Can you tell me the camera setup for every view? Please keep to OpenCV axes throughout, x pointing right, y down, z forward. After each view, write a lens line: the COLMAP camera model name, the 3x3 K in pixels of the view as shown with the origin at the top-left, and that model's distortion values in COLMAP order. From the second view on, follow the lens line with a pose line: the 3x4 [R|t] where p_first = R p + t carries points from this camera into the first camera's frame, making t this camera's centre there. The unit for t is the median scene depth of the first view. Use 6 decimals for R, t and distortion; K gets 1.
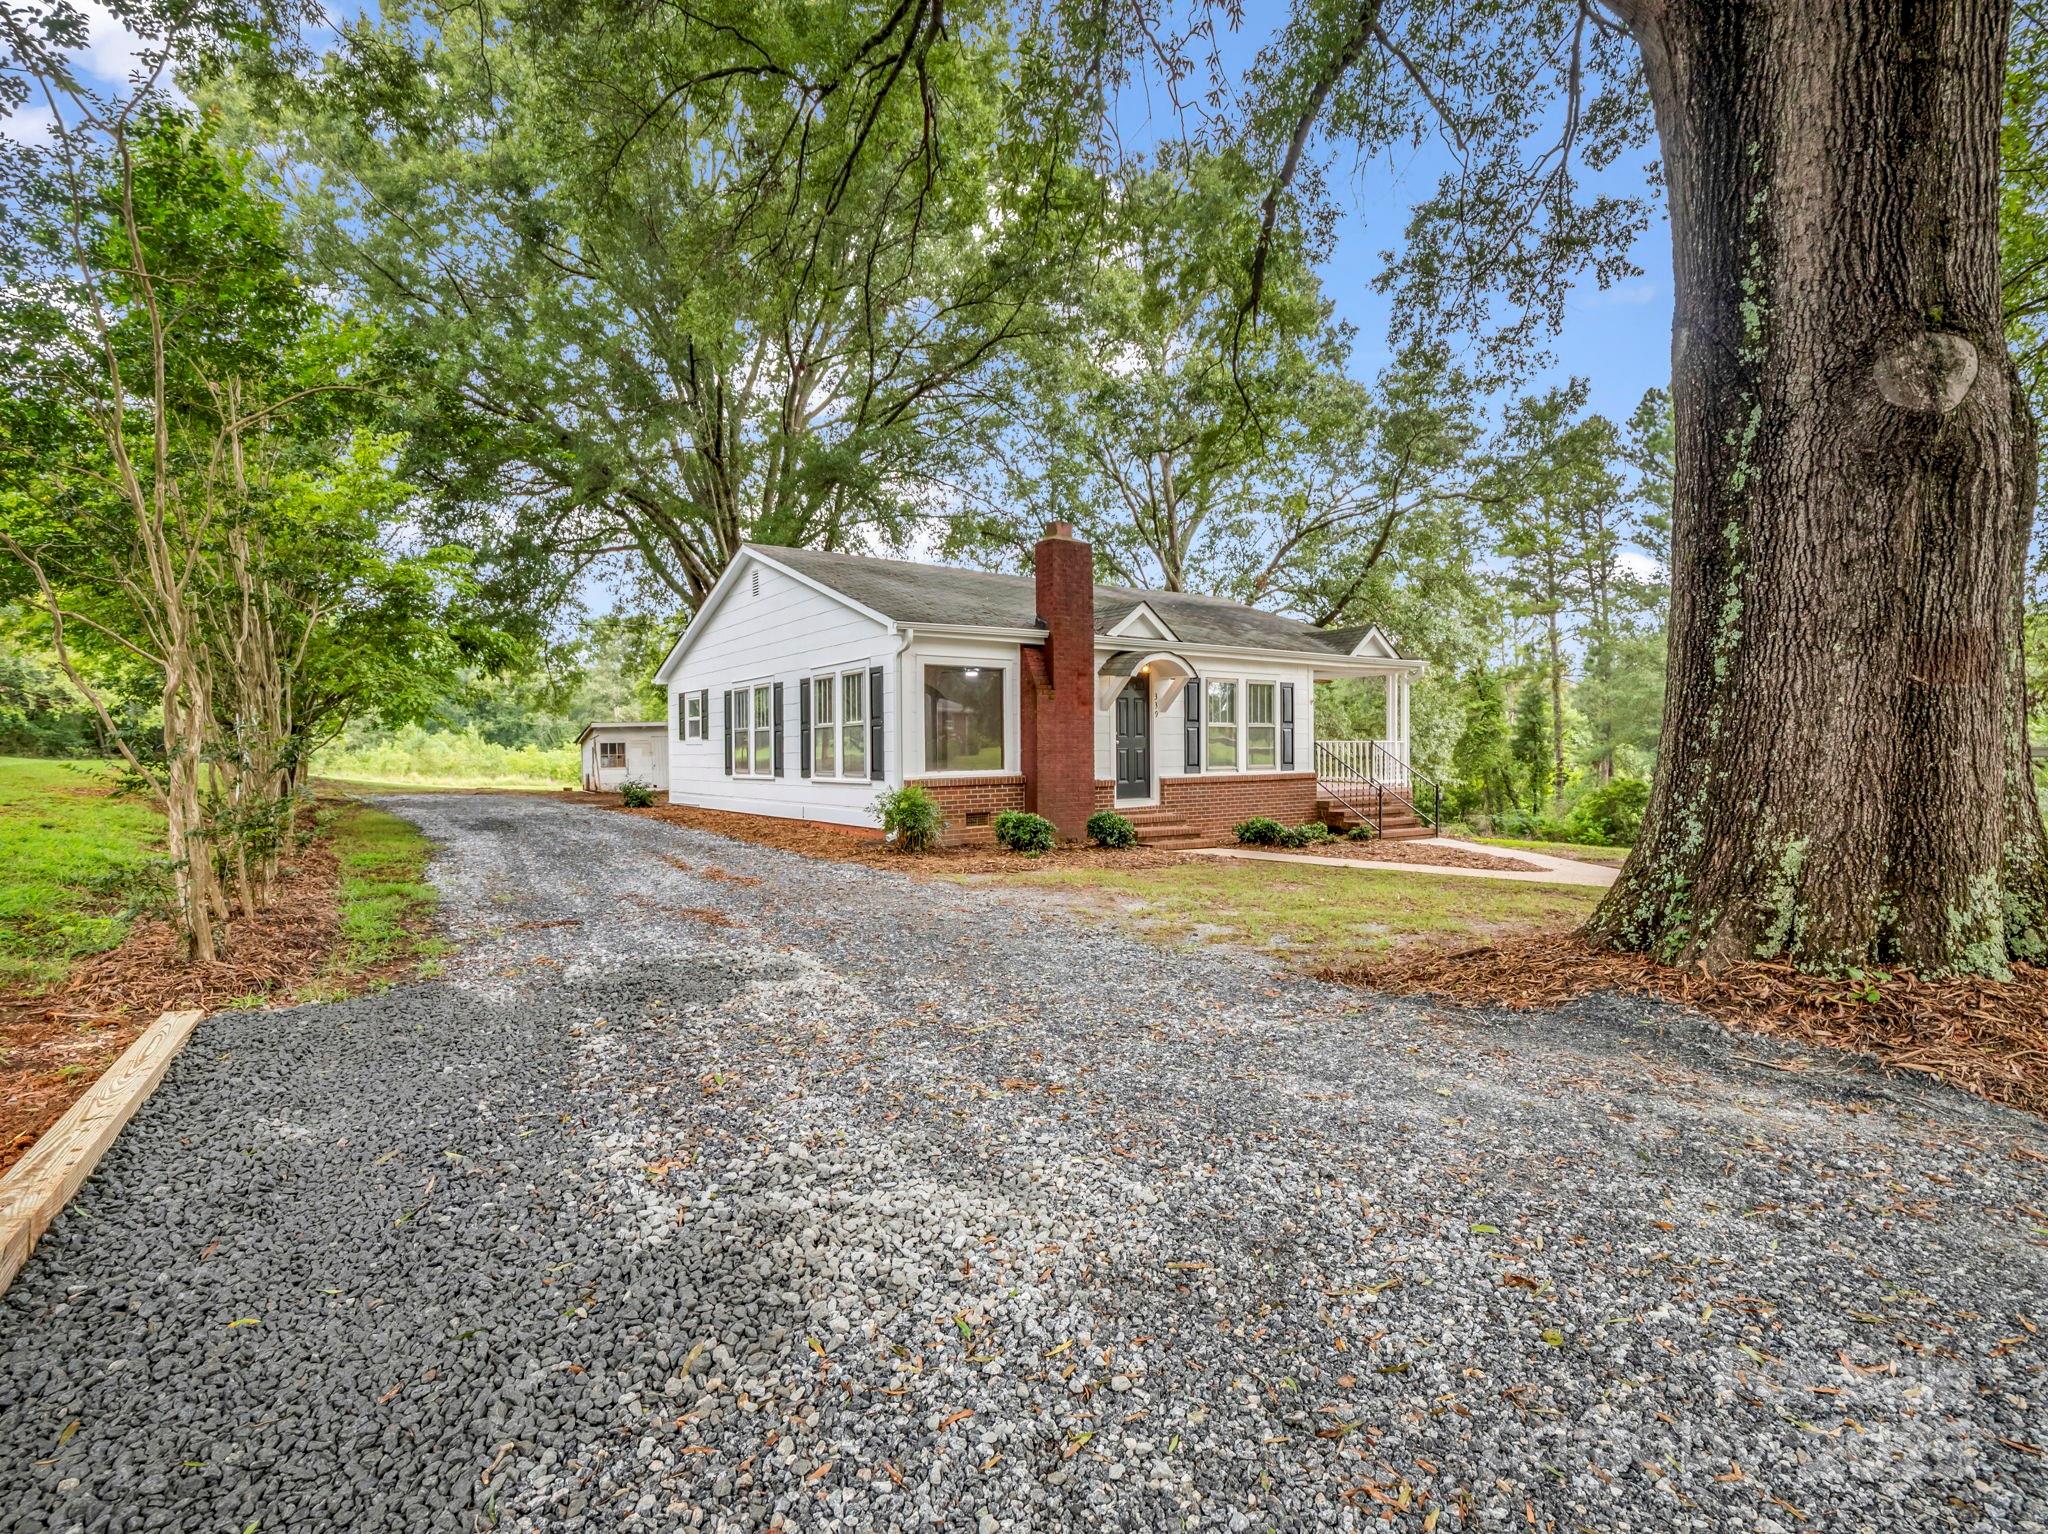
lens RADIAL K [[1002.2, 0, 1019.0], [0, 1002.2, 750.4], [0, 0, 1]] dist [-0.003042, -0.008051]
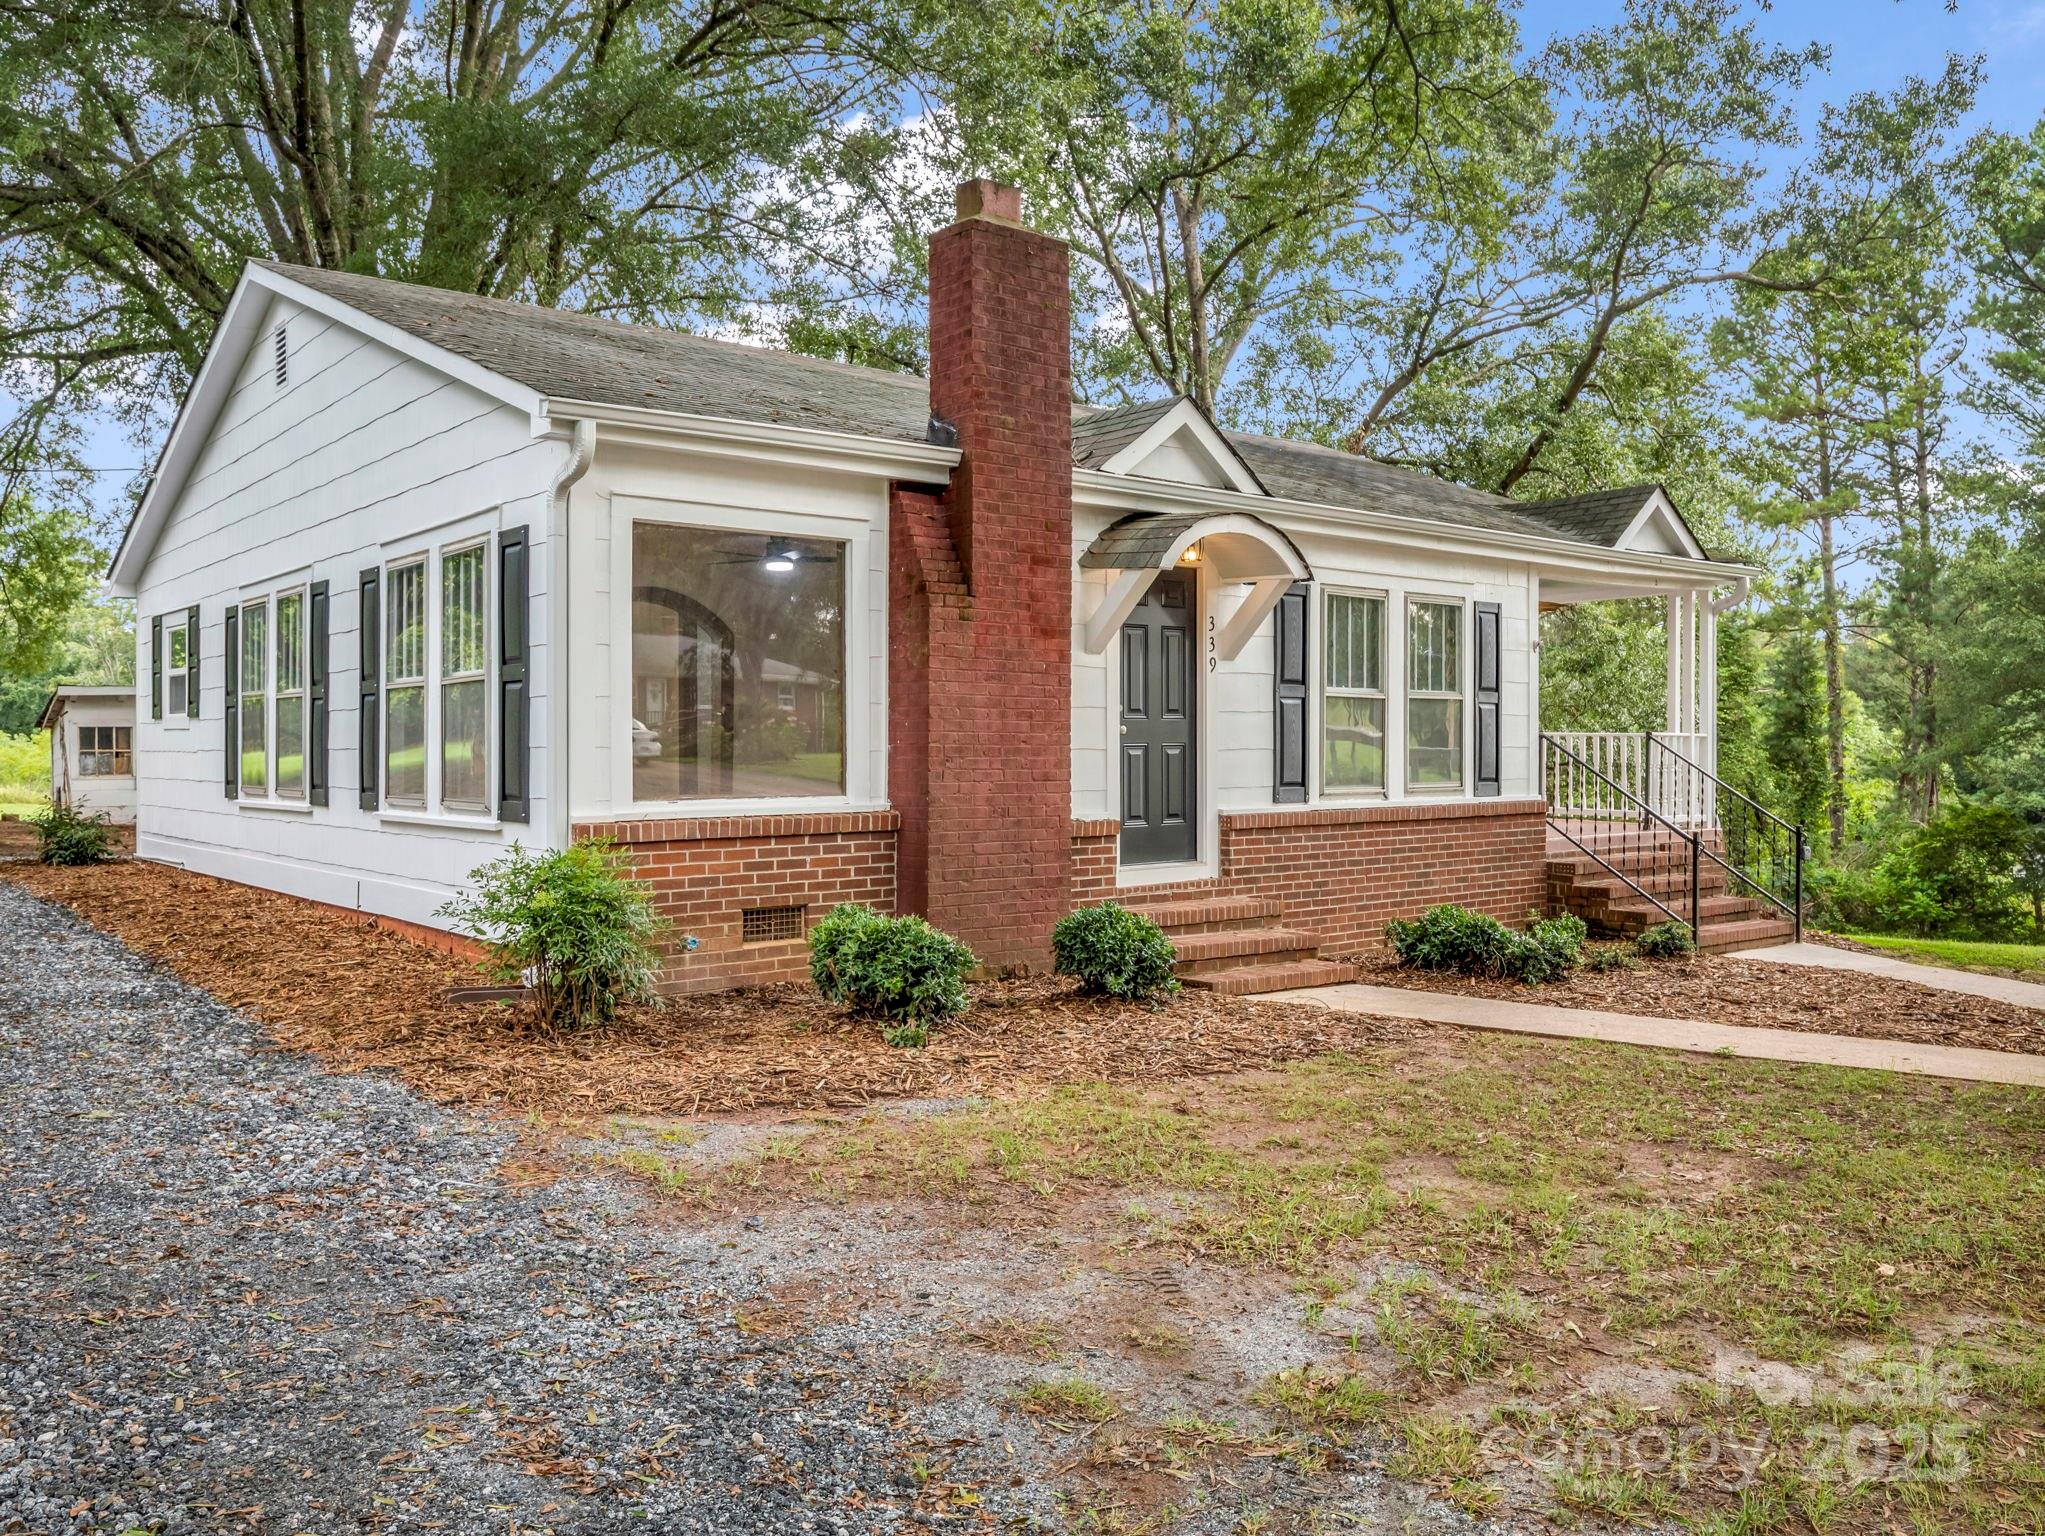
lens RADIAL K [[1584.6, 0, 986.3], [0, 1584.6, 766.0], [0, 0, 1]] dist [-0.061008, -0.003645]
pose [[0.999136, 0.006939, 0.040986, 0.013436], [-0.007434, 0.999901, 0.011953, -0.000362], [-0.040899, -0.012247, 0.999088, 0.330019]]
